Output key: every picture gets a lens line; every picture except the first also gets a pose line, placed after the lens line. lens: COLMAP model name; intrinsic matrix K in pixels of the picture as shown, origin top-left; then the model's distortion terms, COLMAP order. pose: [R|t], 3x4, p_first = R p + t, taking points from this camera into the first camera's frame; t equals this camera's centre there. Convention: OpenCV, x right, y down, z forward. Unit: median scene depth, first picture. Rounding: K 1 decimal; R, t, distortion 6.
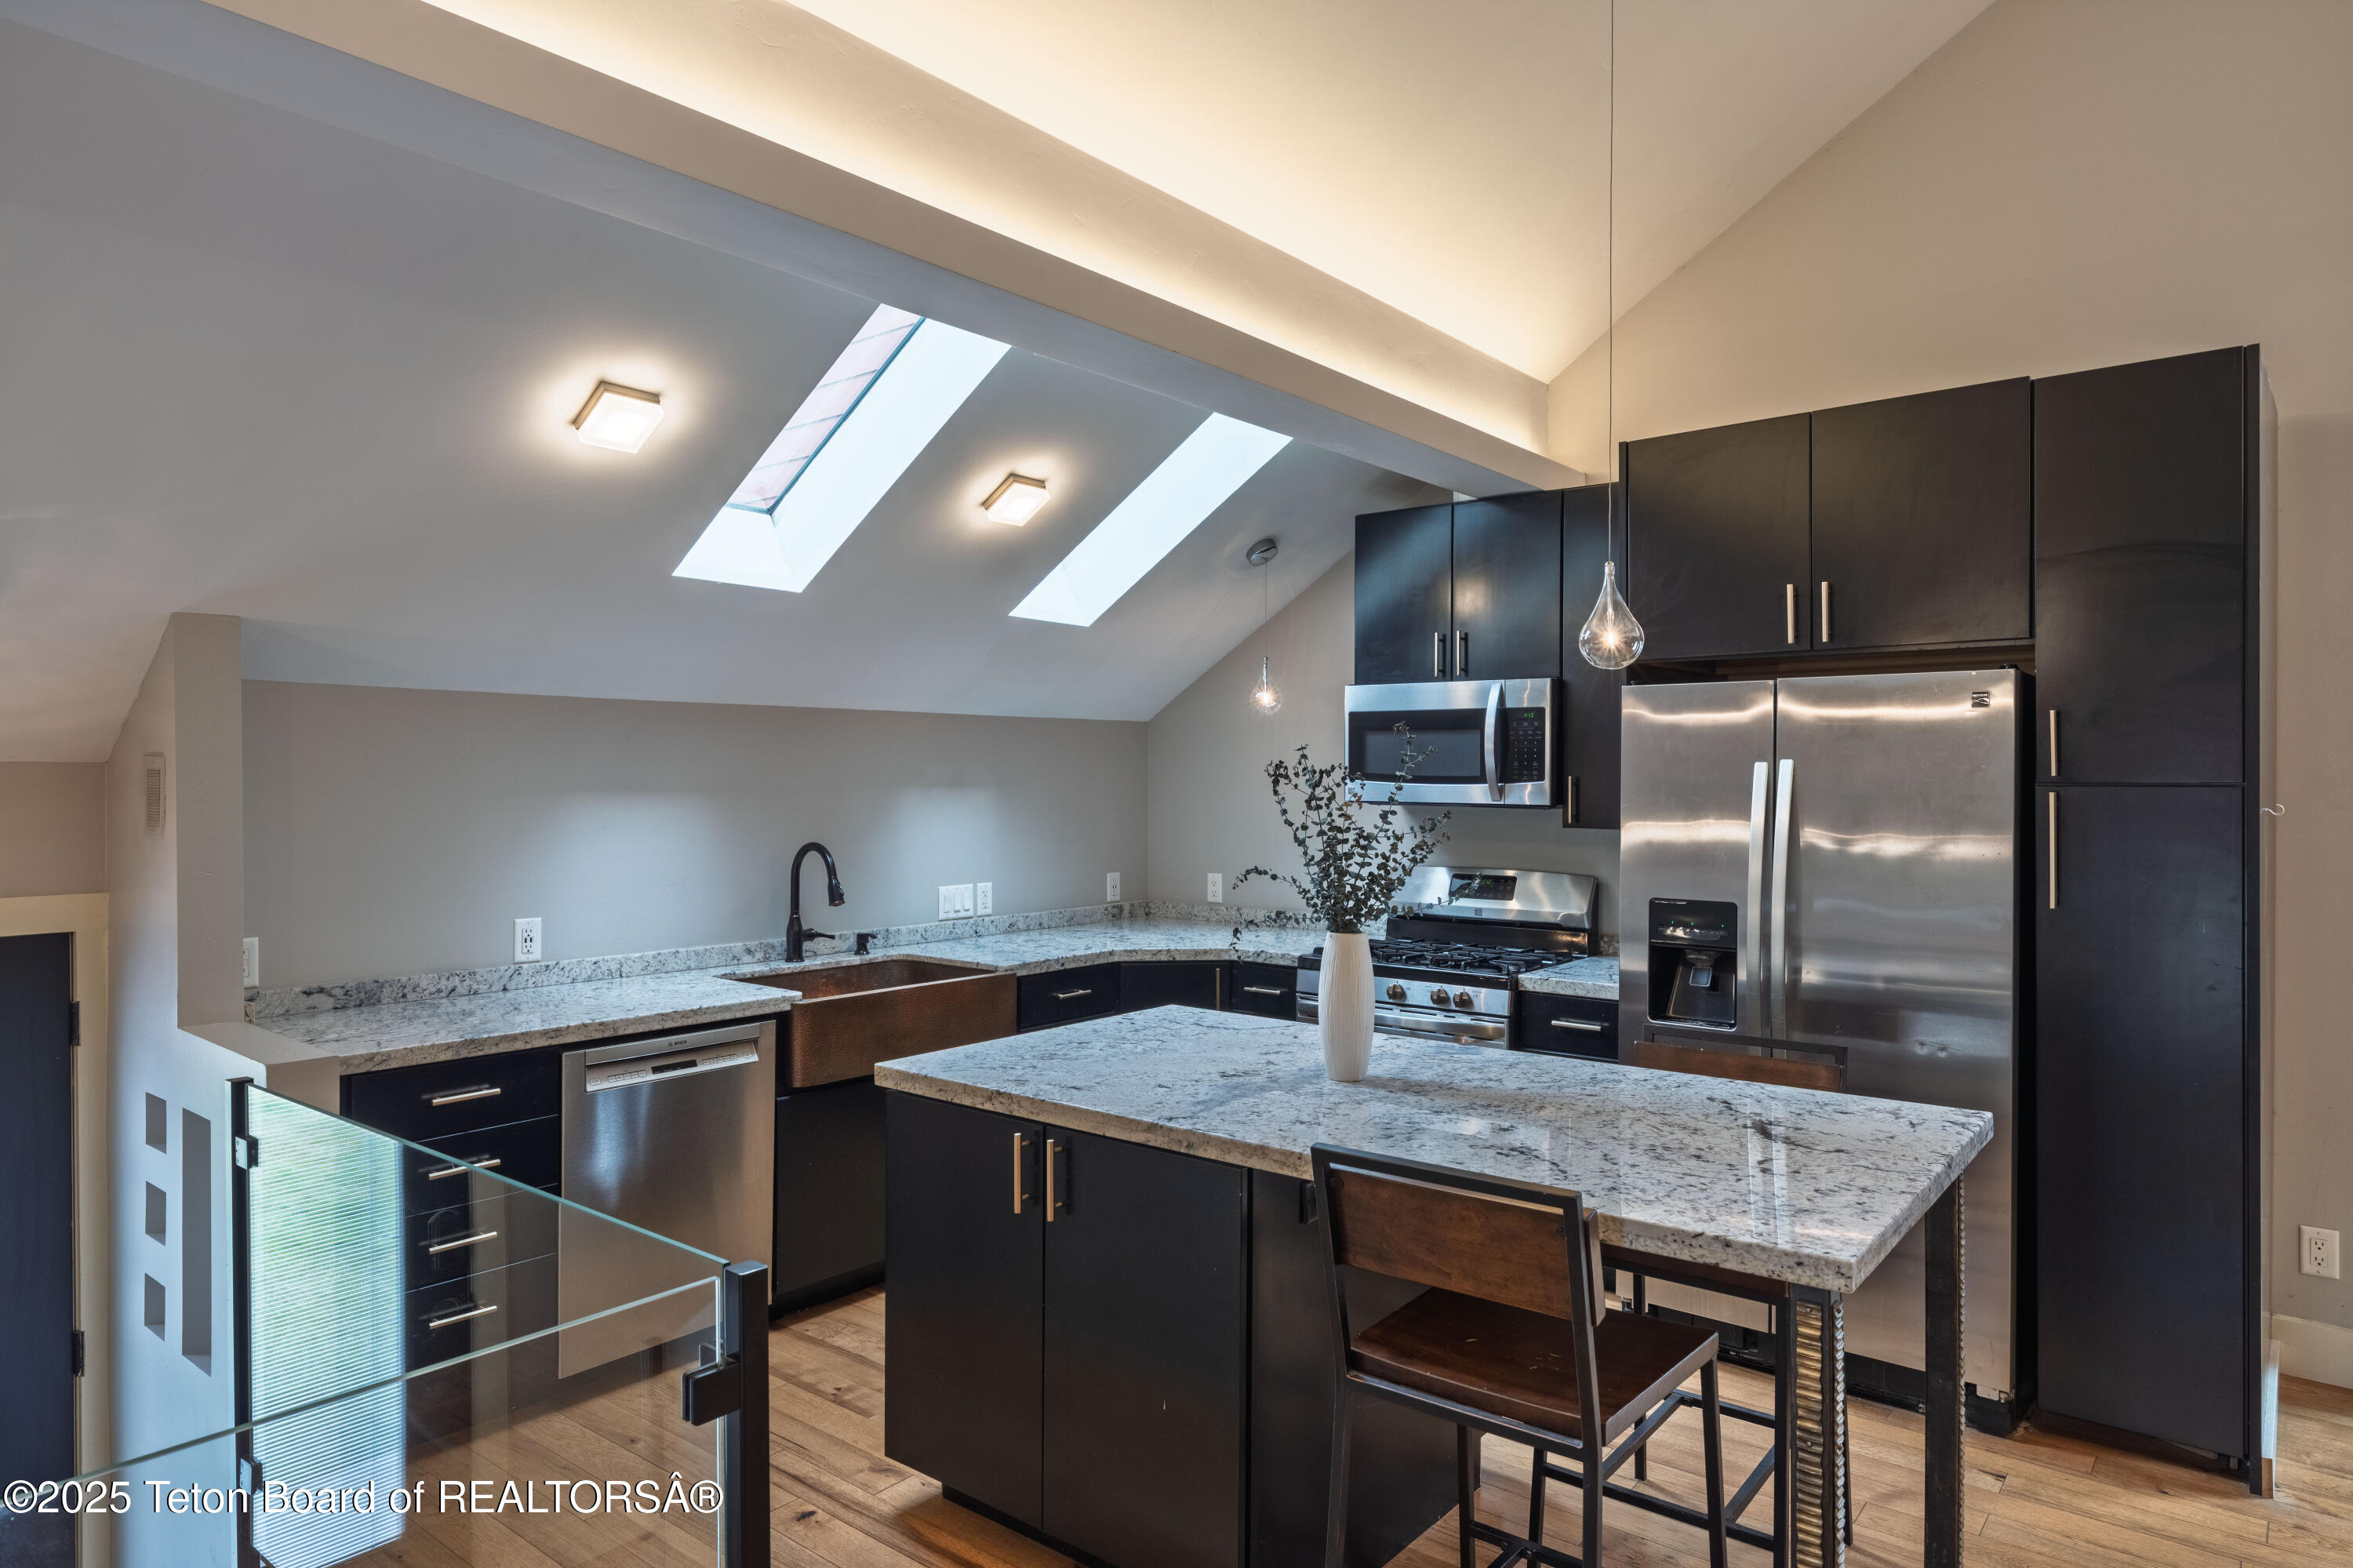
lens RADIAL K [[1417.3, 0, 1144.5], [0, 1417.3, 782.4], [0, 0, 1]] dist [0.005299, 0.000797]
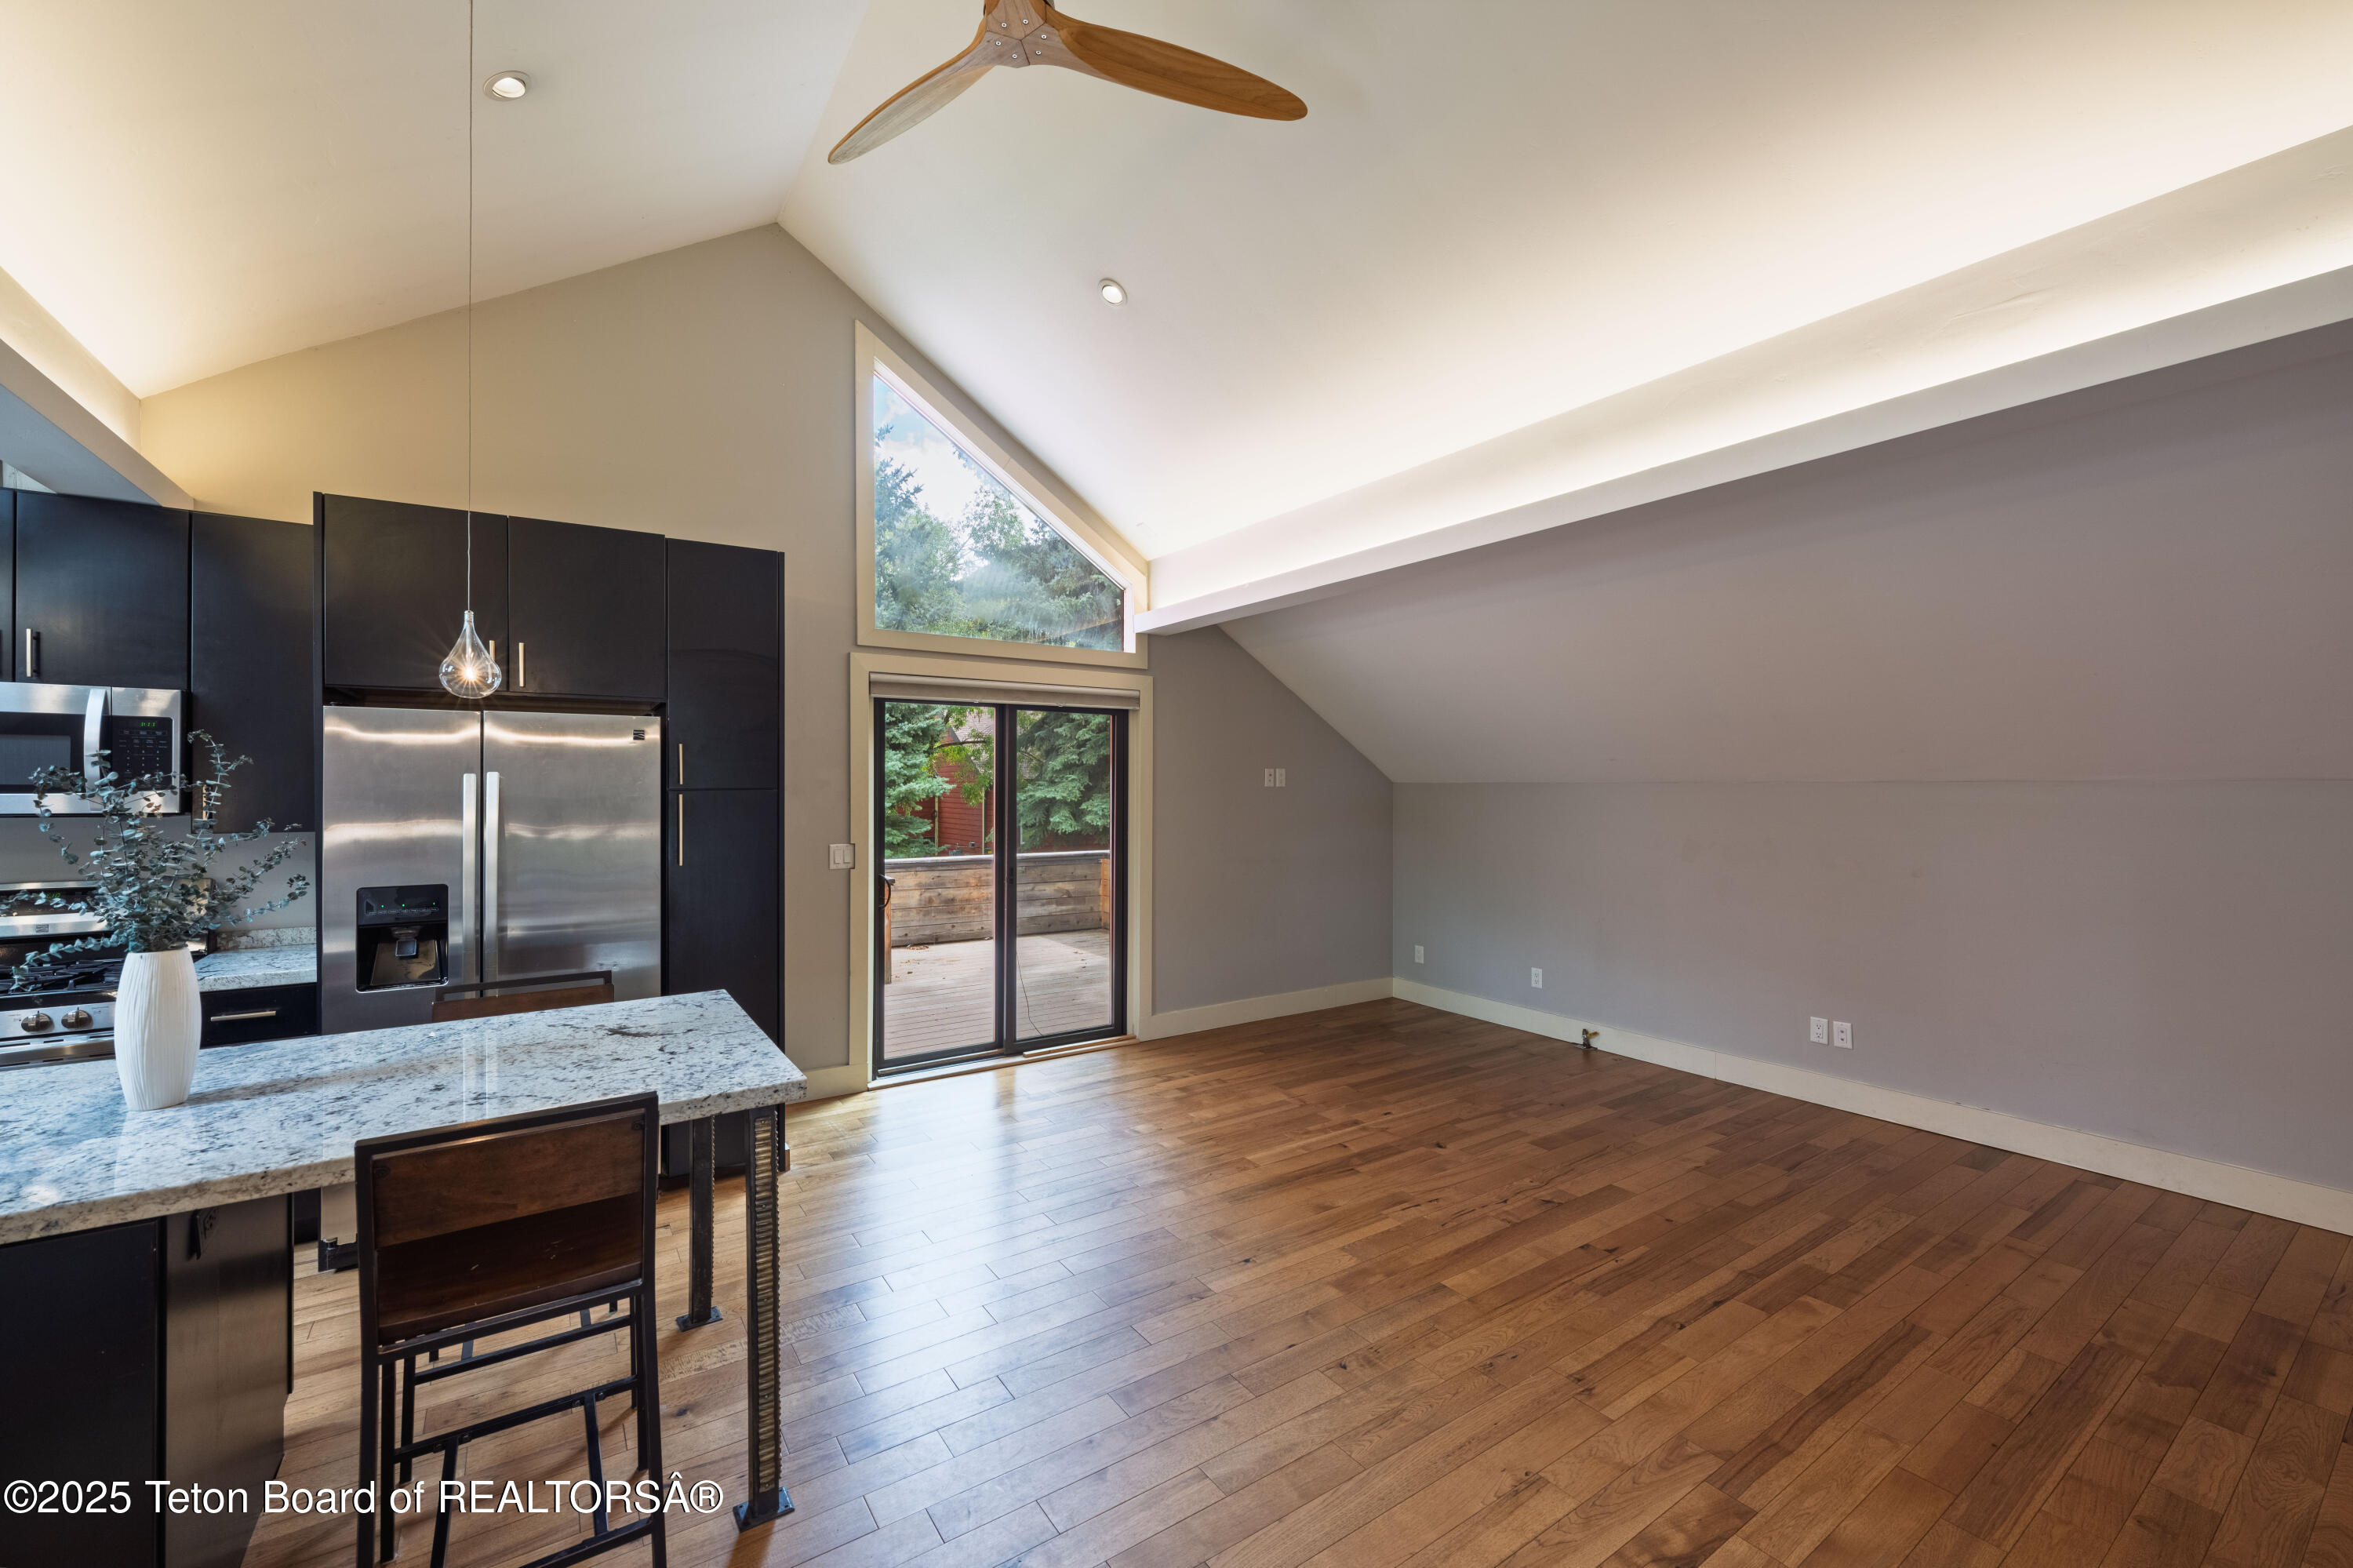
lens RADIAL K [[941.3, 0, 1176.5], [0, 941.3, 784.0], [0, 0, 1]] dist [0.000359, -0.000170]
pose [[0.278297, 0.000954, 0.960495, -0.214991], [0.004448, 0.999988, -0.002282, -0.000306], [-0.960485, 0.004907, 0.278289, 0.138116]]
